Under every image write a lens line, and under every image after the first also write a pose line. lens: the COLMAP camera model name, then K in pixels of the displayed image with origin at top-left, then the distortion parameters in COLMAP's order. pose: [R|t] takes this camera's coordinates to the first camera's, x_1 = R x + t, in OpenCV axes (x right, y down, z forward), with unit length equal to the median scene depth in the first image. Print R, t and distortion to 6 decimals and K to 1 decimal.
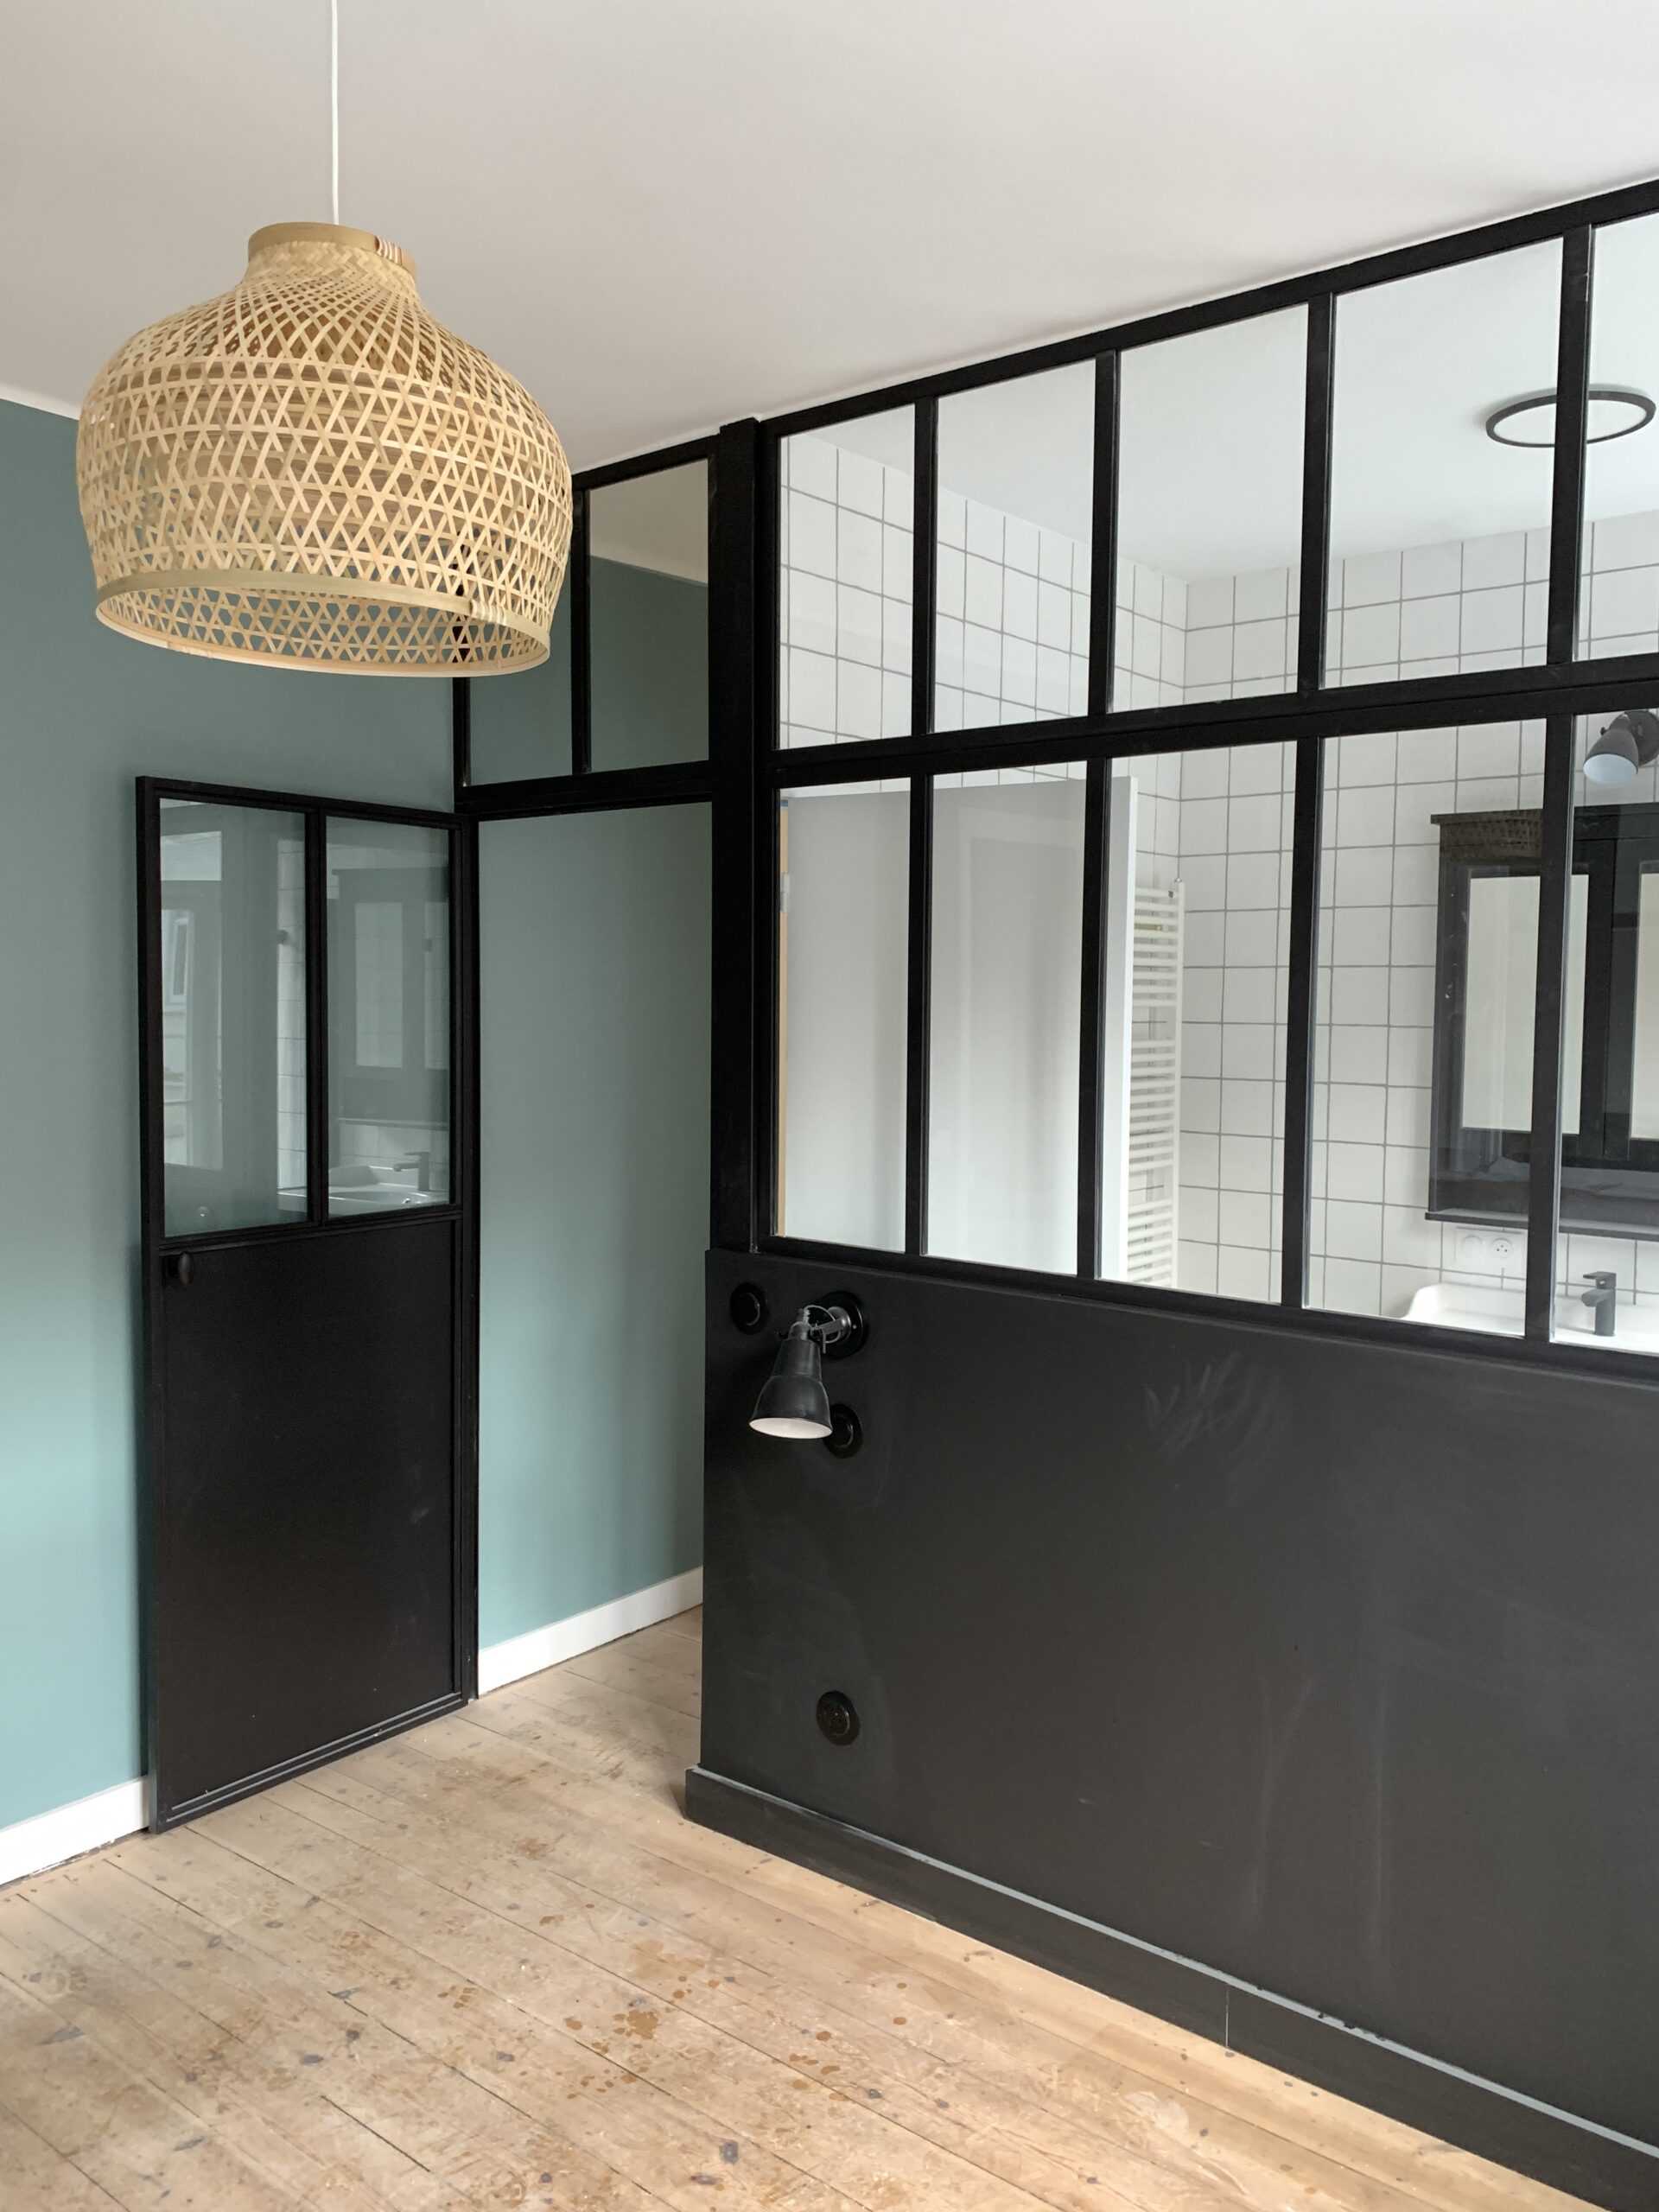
lens RADIAL K [[1681.3, 0, 840.3], [0, 1681.3, 1100.0], [0, 0, 1]] dist [0.006276, -0.005899]
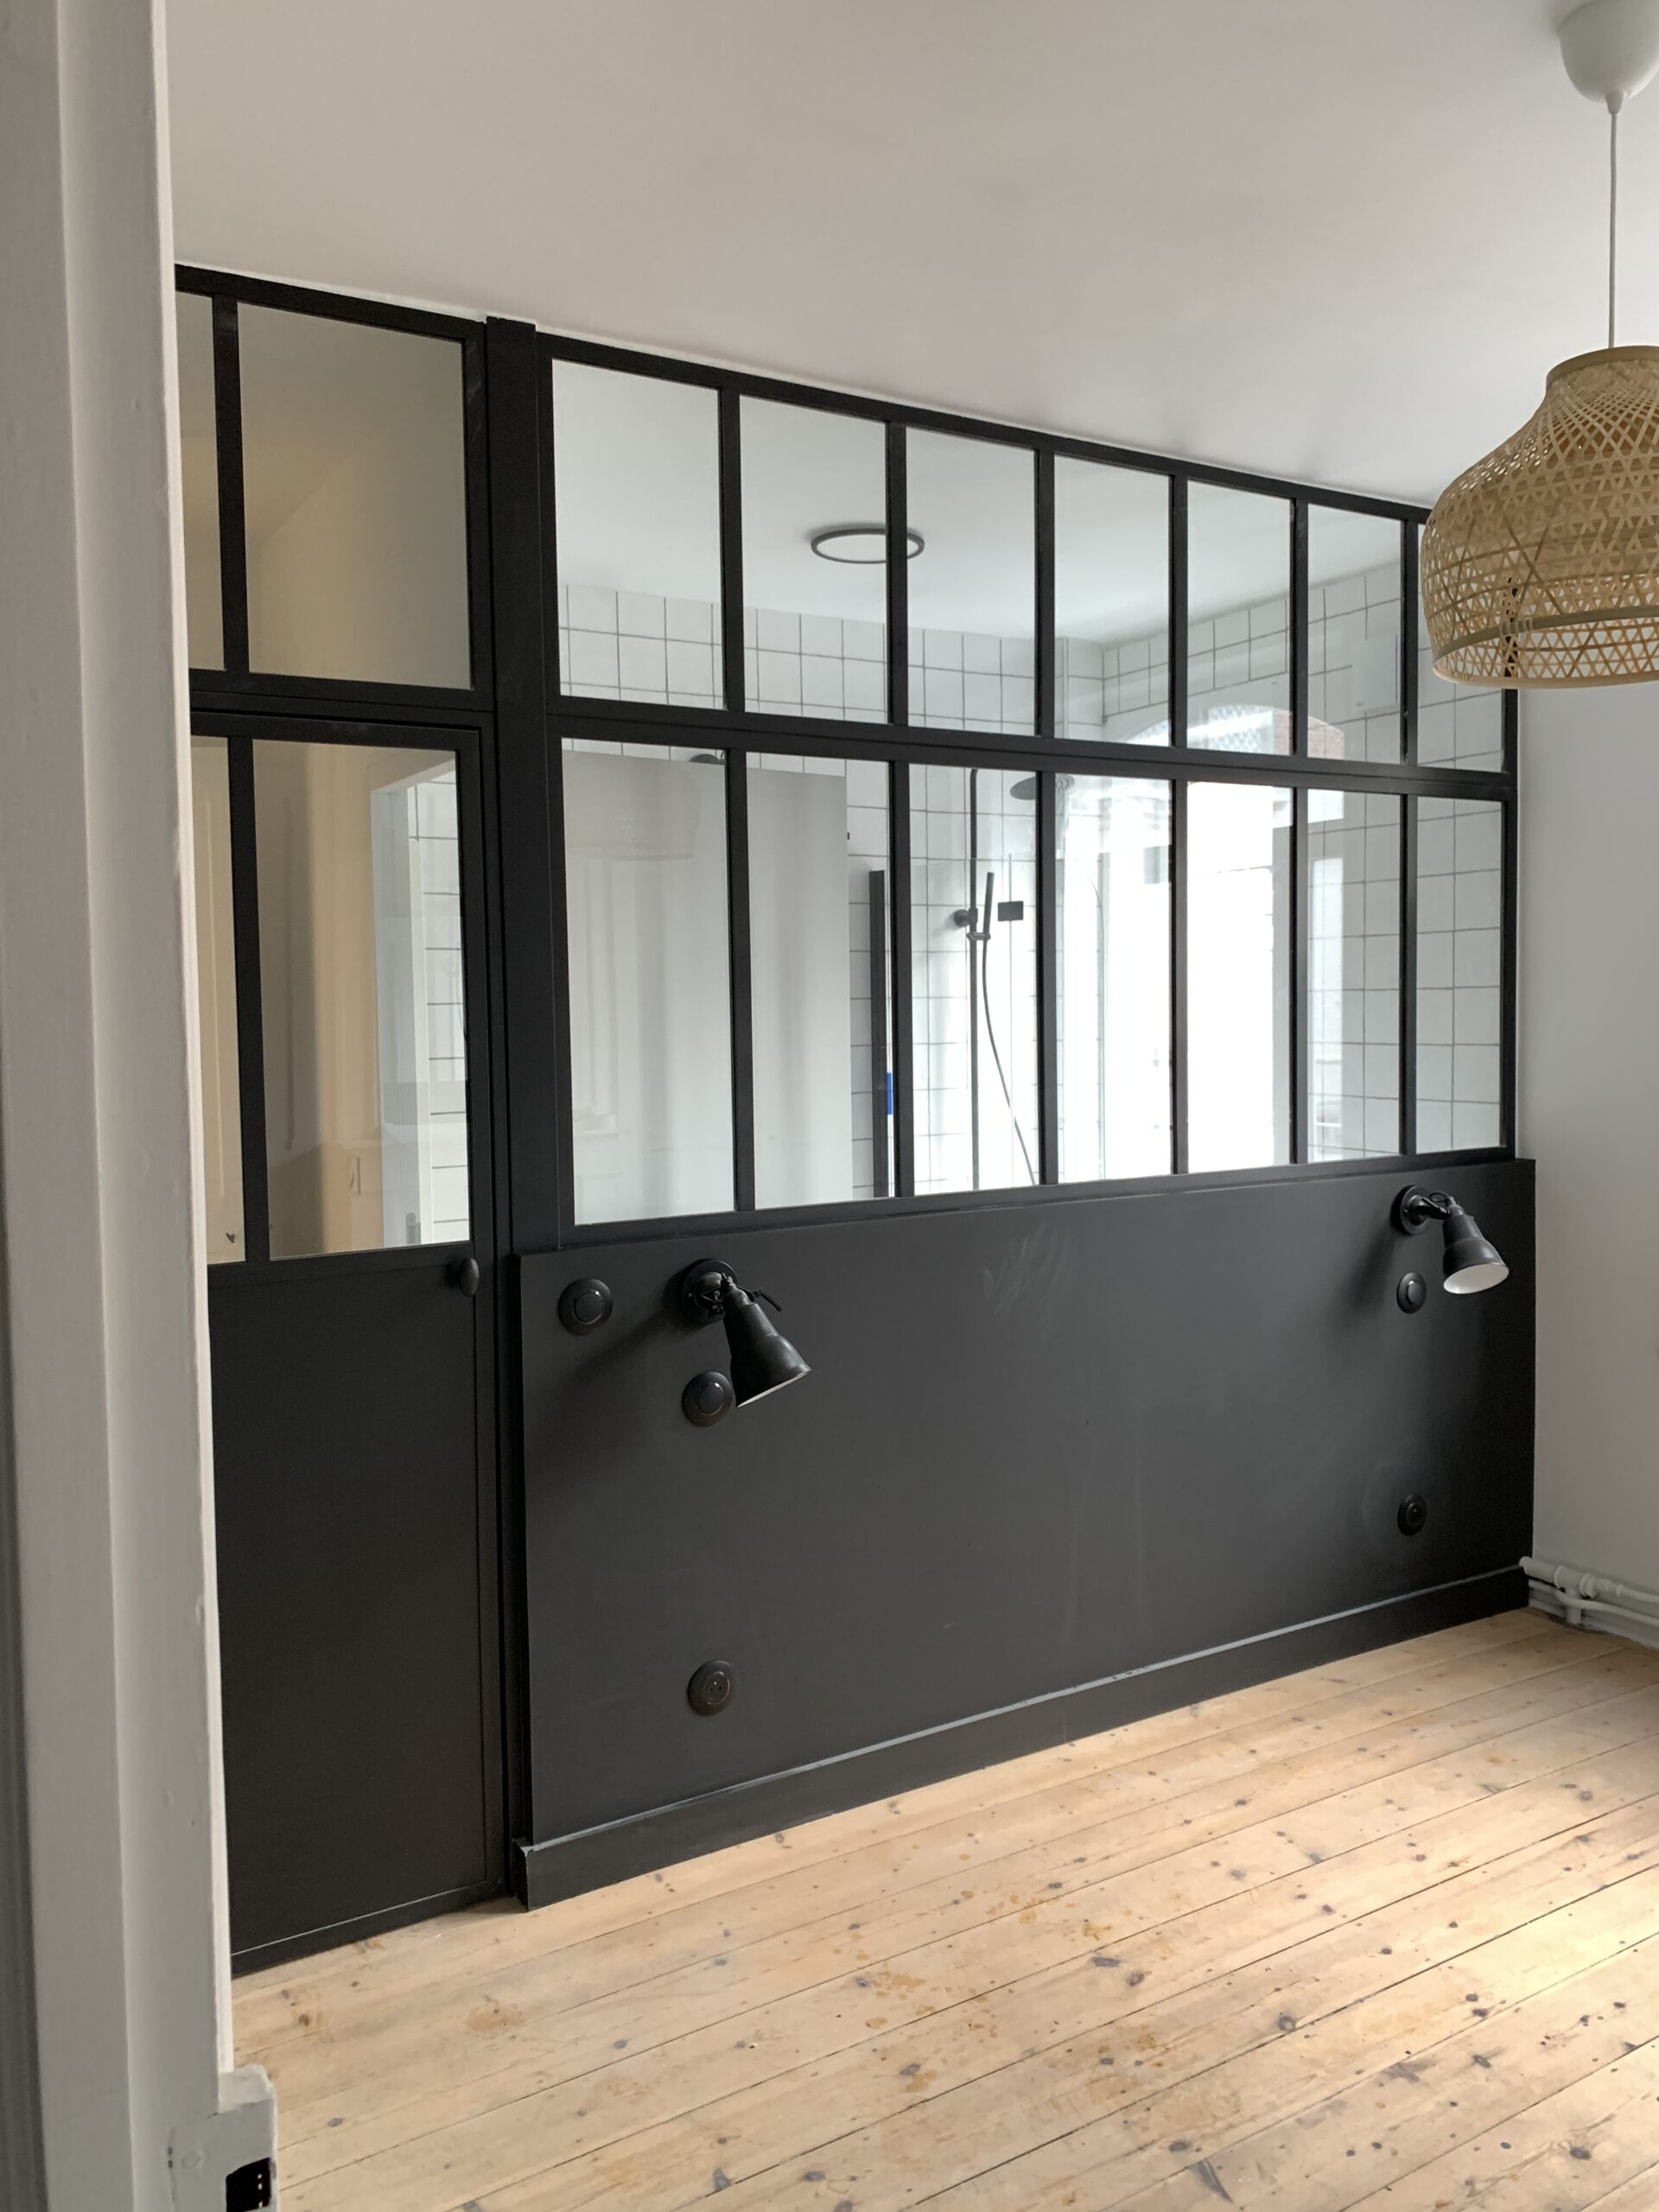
lens RADIAL K [[1681.3, 0, 841.0], [0, 1681.3, 1105.3], [0, 0, 1]] dist [0.006276, -0.005899]
pose [[0.350354, -0.073391, 0.933738, -0.913512], [0.080062, 0.995623, 0.048215, -0.019010], [-0.933189, 0.057864, 0.354696, 0.577158]]
